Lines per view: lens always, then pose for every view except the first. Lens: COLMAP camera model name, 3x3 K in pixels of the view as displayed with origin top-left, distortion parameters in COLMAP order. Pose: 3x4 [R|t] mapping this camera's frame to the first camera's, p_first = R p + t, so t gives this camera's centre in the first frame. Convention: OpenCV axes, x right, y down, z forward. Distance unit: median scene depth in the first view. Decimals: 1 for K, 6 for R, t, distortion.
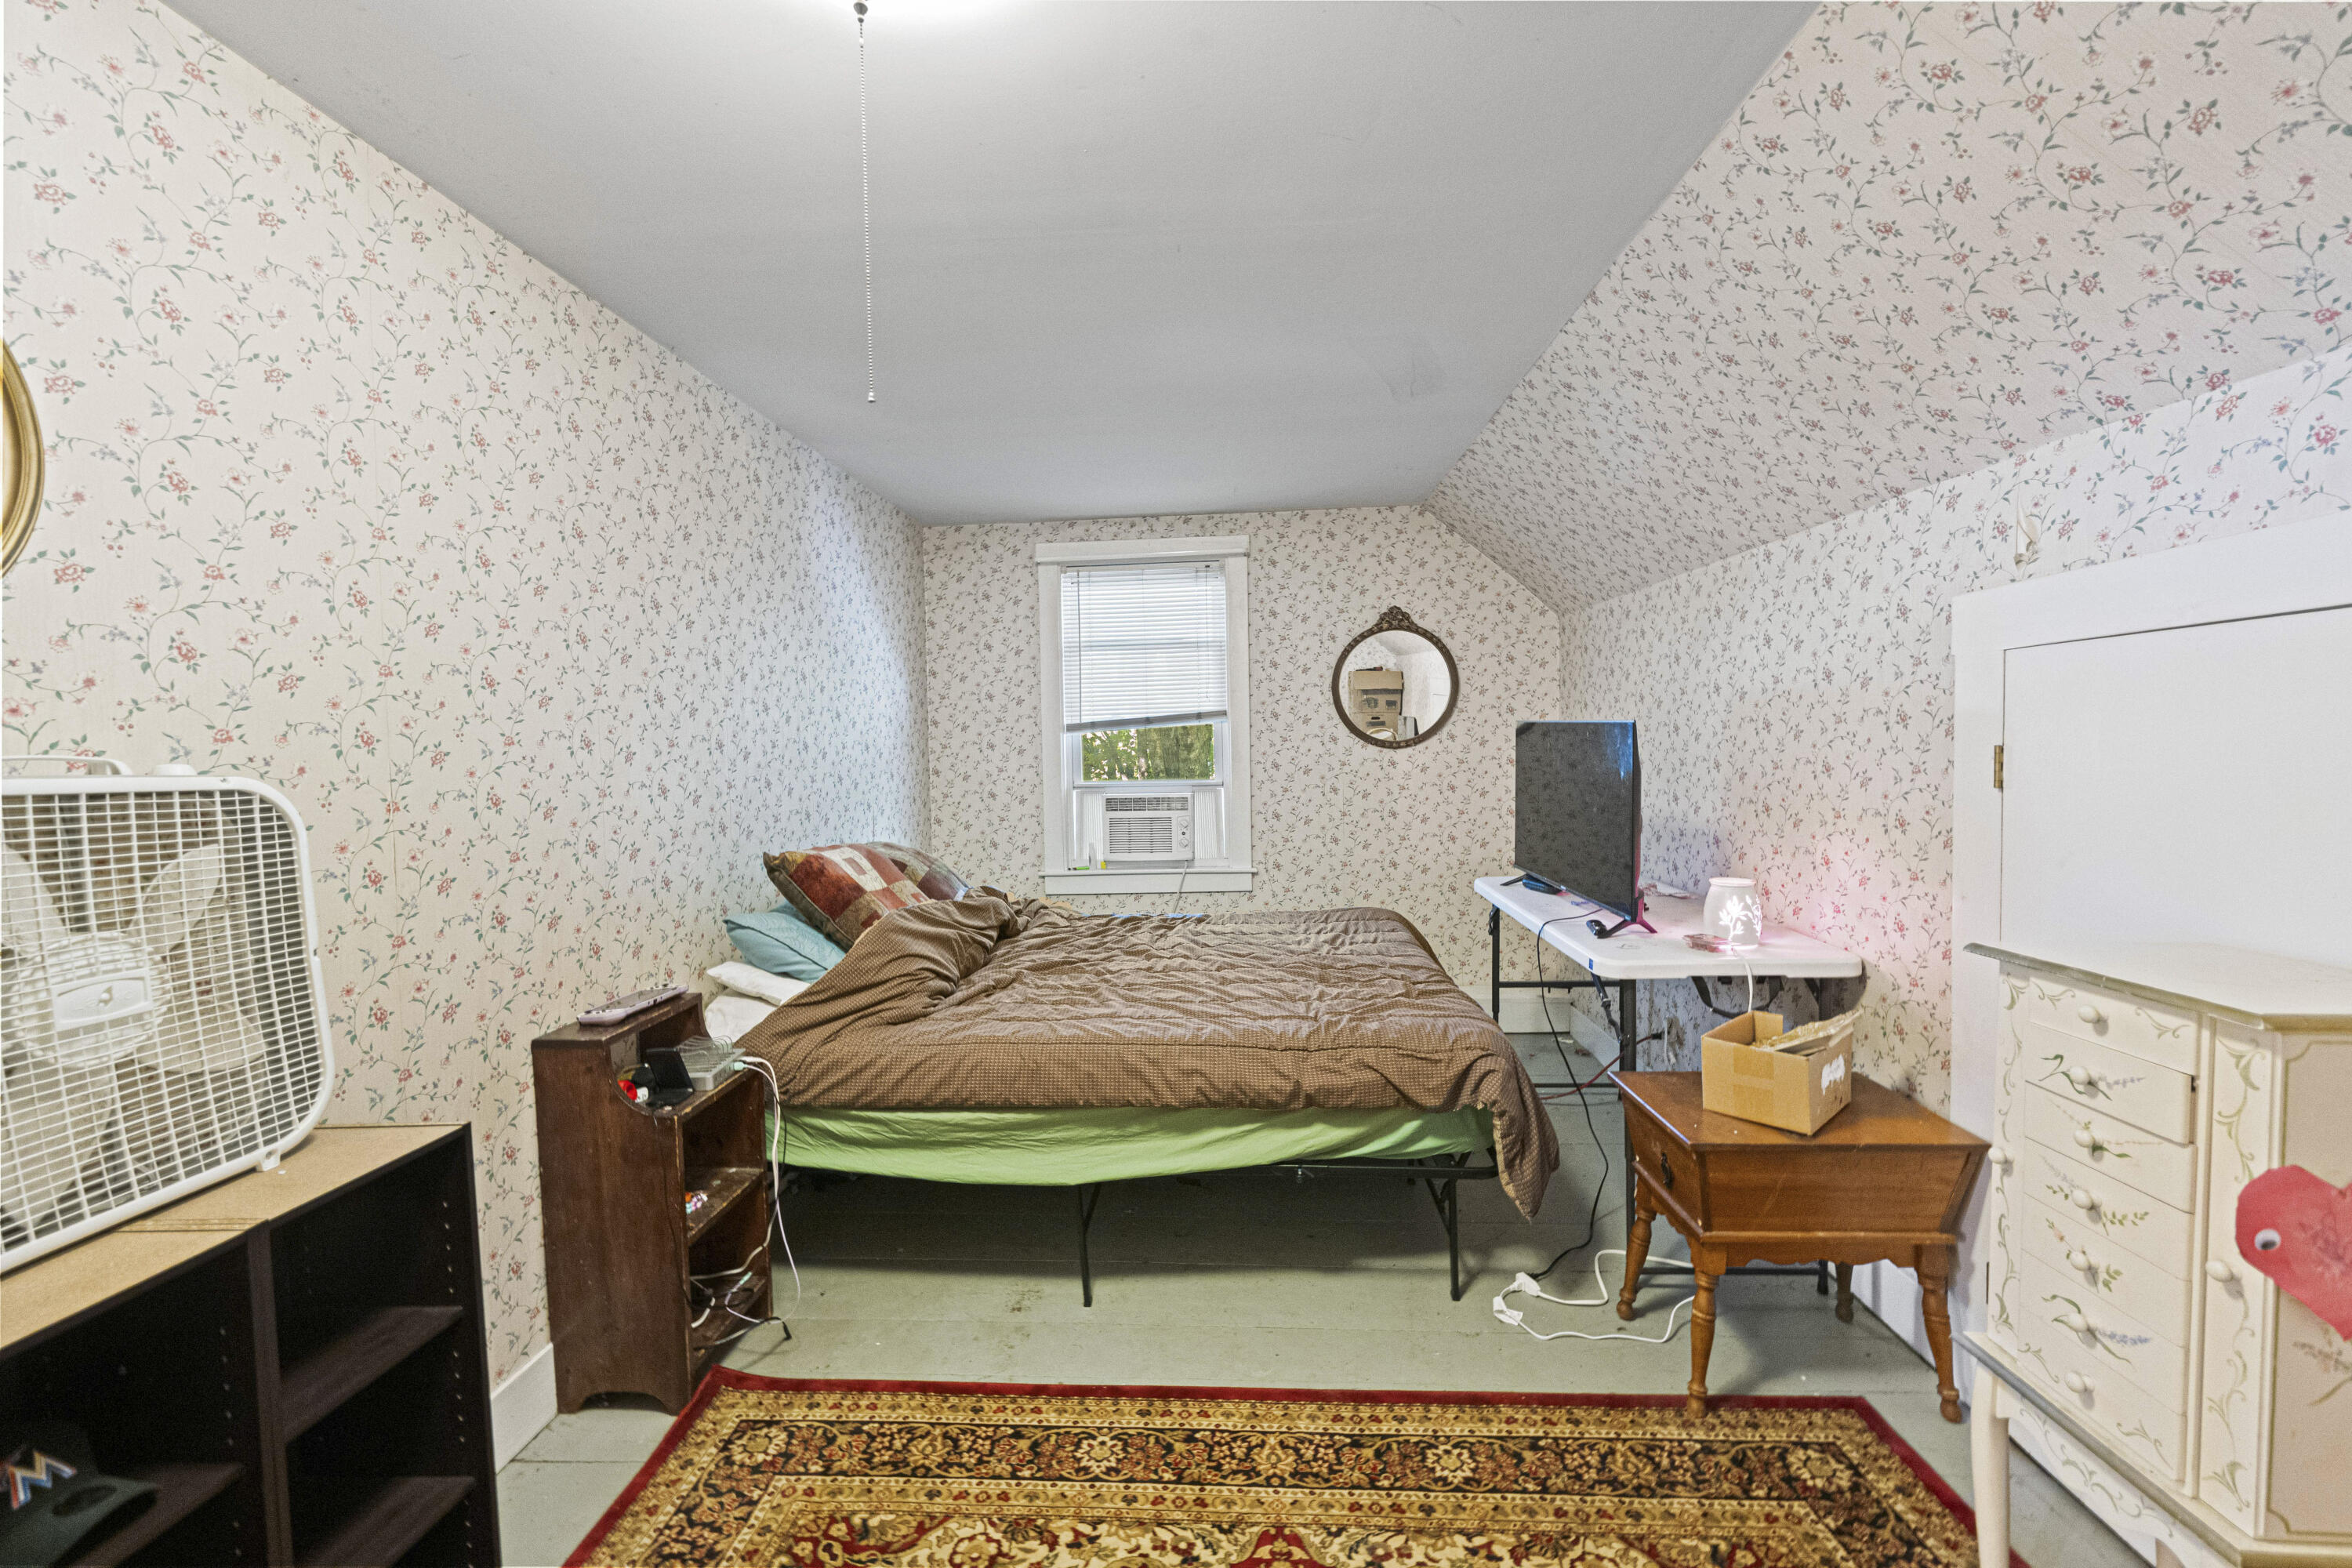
lens RADIAL K [[947.9, 0, 1173.0], [0, 947.9, 786.7], [0, 0, 1]] dist [-0.001386, -0.000488]
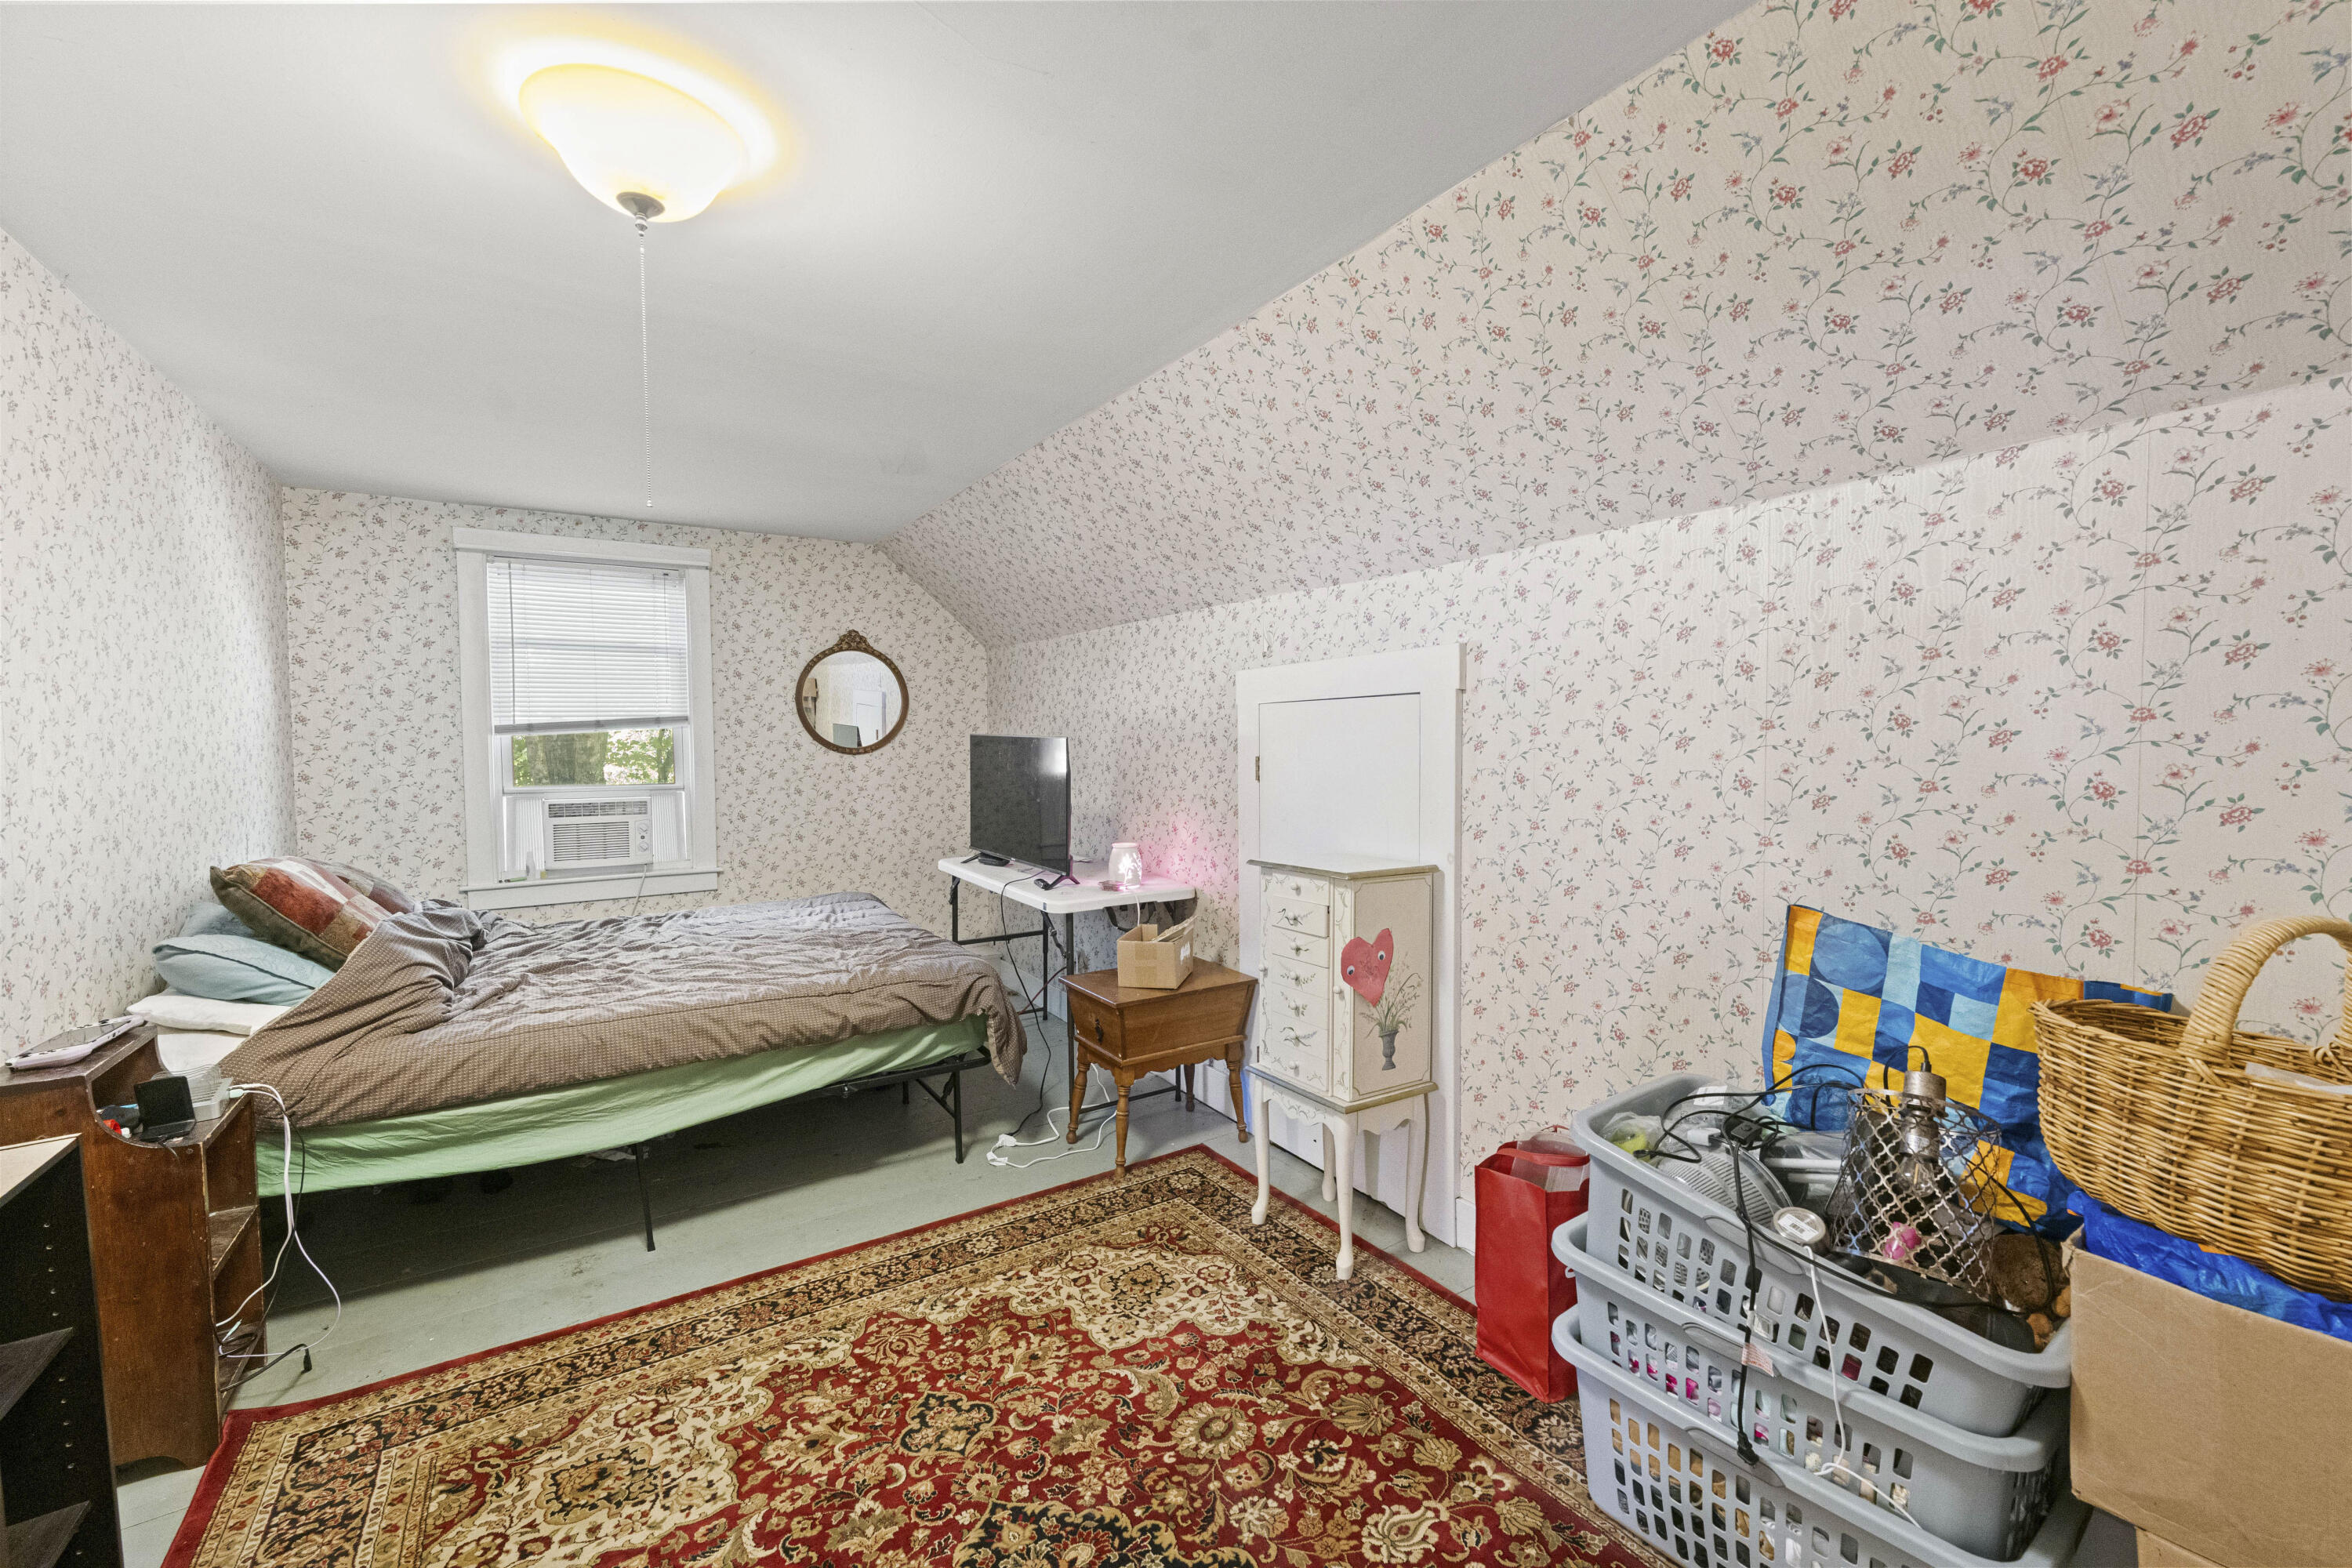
lens RADIAL K [[947.9, 0, 1173.0], [0, 947.9, 786.7], [0, 0, 1]] dist [-0.001386, -0.000488]
pose [[0.805457, -0.012219, 0.592528, -0.254329], [0.015481, 0.999880, -0.000426, 0.009377], [-0.592452, 0.009516, 0.805550, -0.278182]]
